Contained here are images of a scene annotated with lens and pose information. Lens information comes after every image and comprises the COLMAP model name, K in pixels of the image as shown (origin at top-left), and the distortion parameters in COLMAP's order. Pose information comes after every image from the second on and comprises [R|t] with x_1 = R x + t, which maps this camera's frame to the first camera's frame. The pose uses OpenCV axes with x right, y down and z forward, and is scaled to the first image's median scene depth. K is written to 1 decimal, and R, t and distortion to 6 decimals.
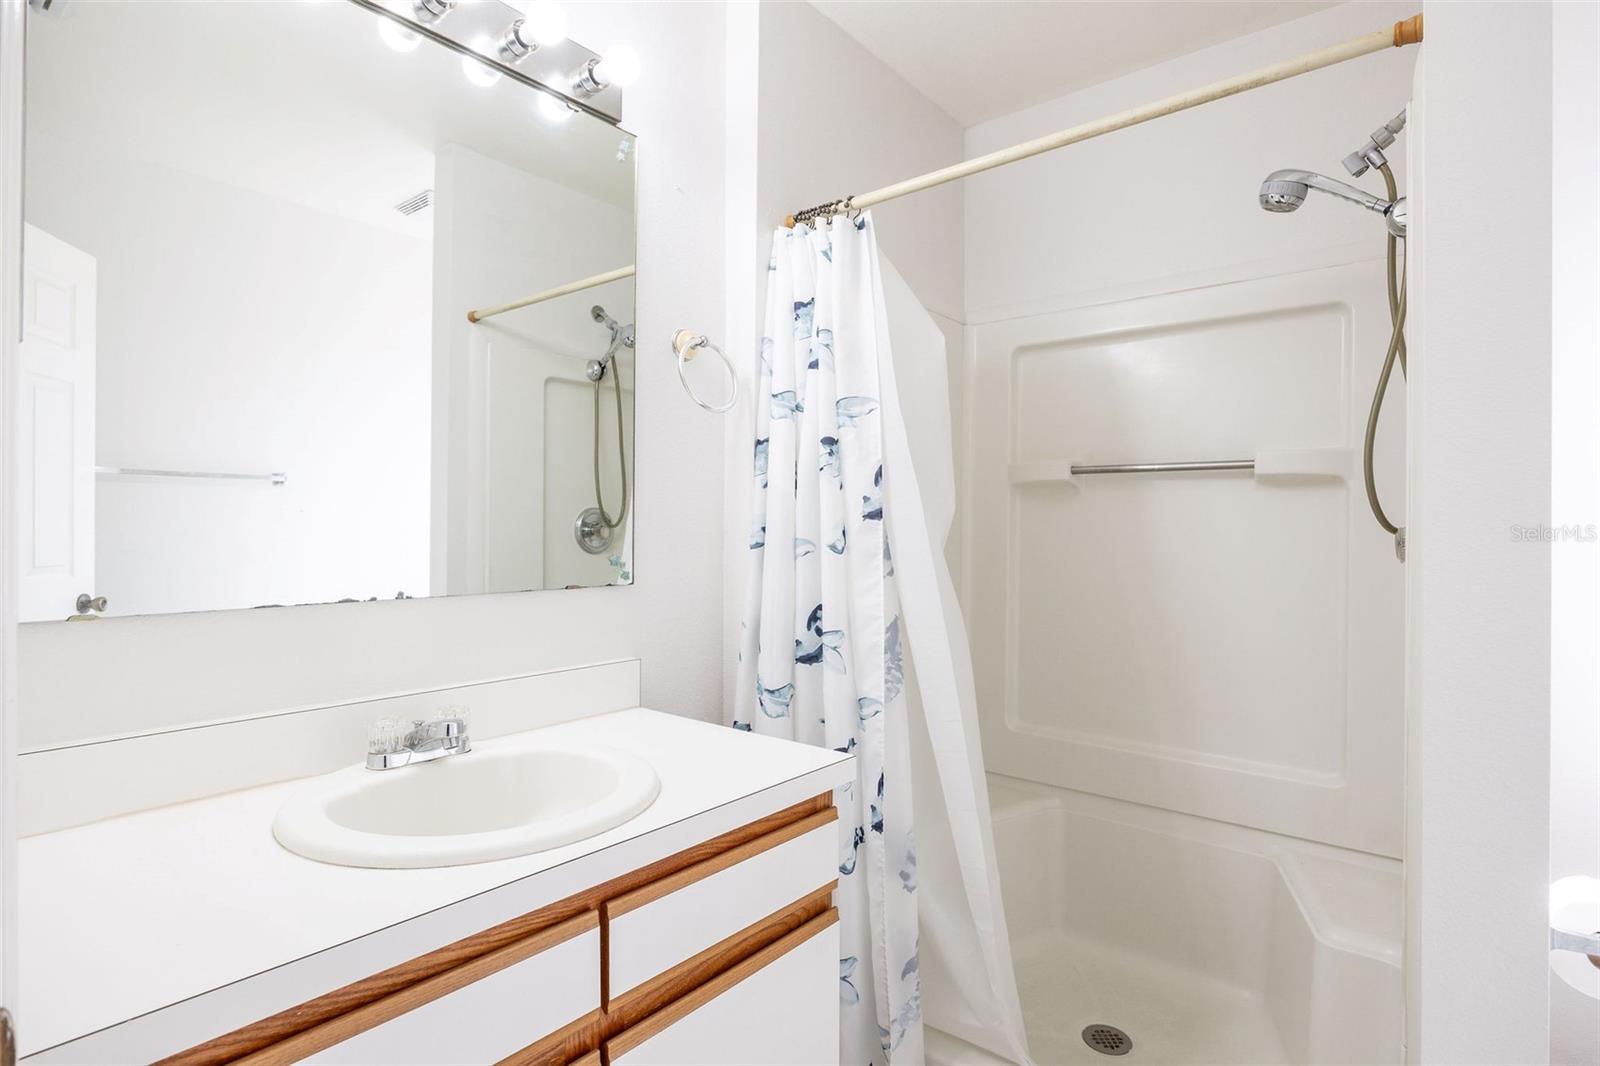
lens RADIAL K [[848.4, 0, 794.7], [0, 848.4, 533.1], [0, 0, 1]] dist [-0.001353, -0.000181]
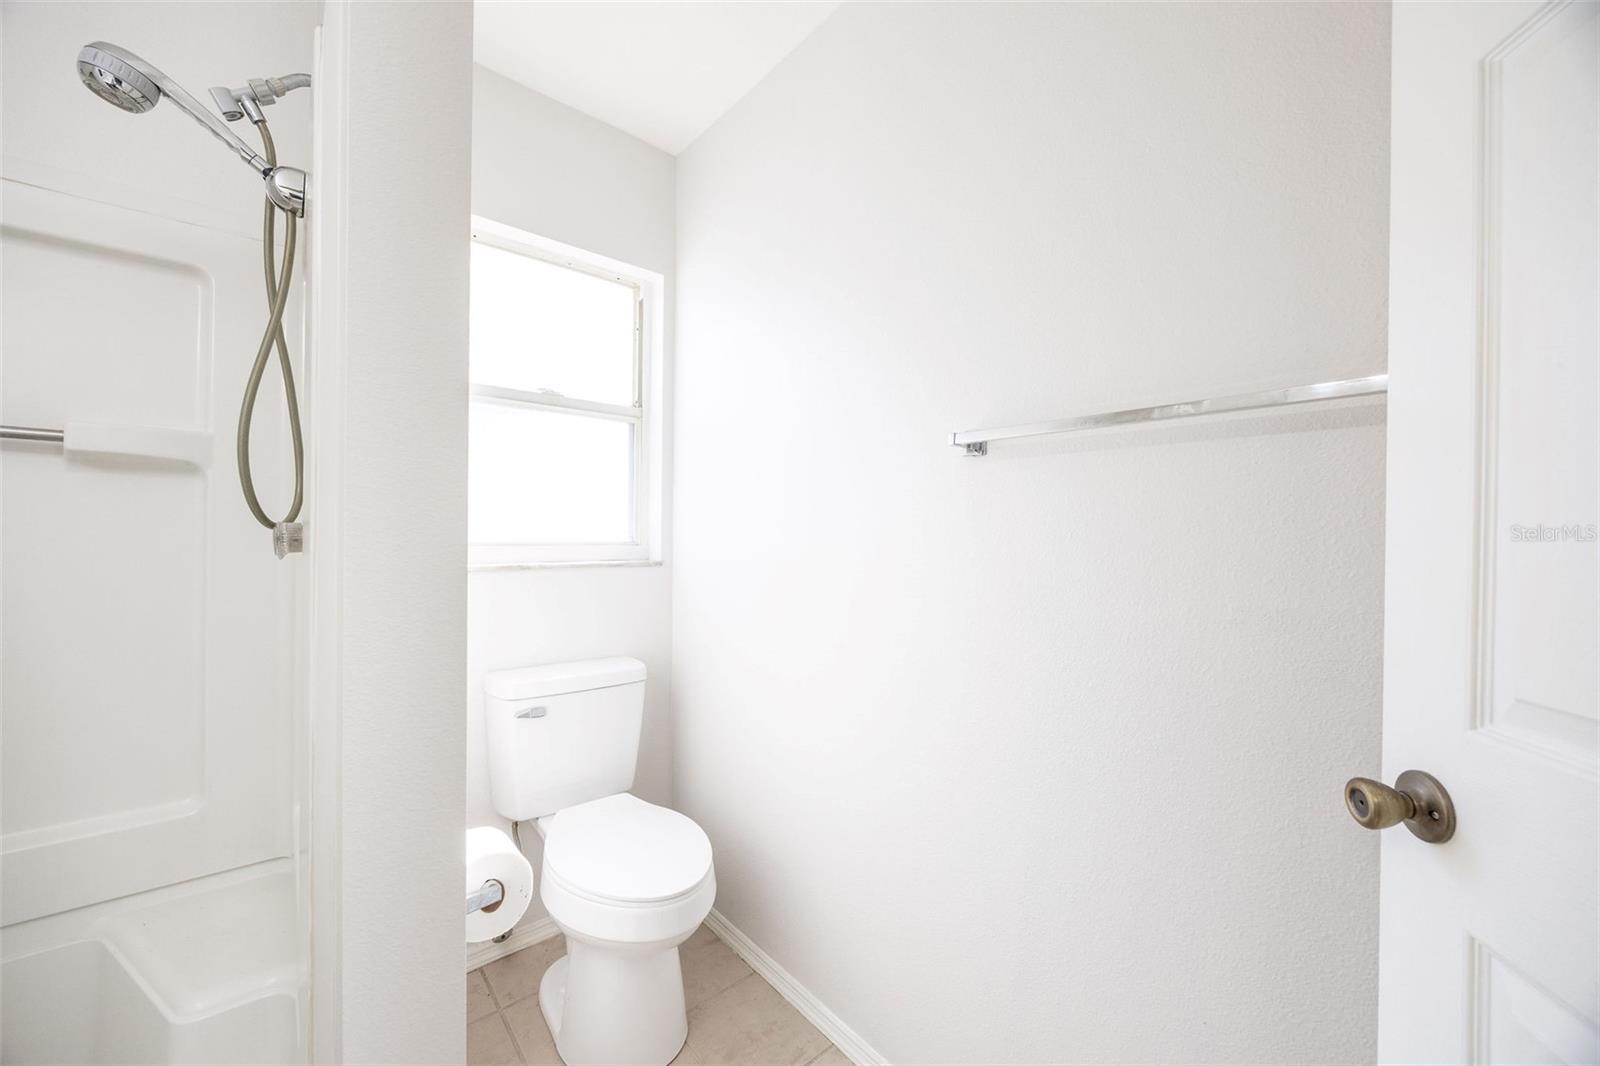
lens RADIAL K [[615.4, 0, 800.0], [0, 615.4, 533.0], [0, 0, 1]] dist [-0.001411, -0.000217]
pose [[0.184589, -0.005560, 0.982800, 0.150519], [-0.004815, 0.999967, 0.006561, -0.002039], [-0.982804, -0.005943, 0.184556, 0.305238]]
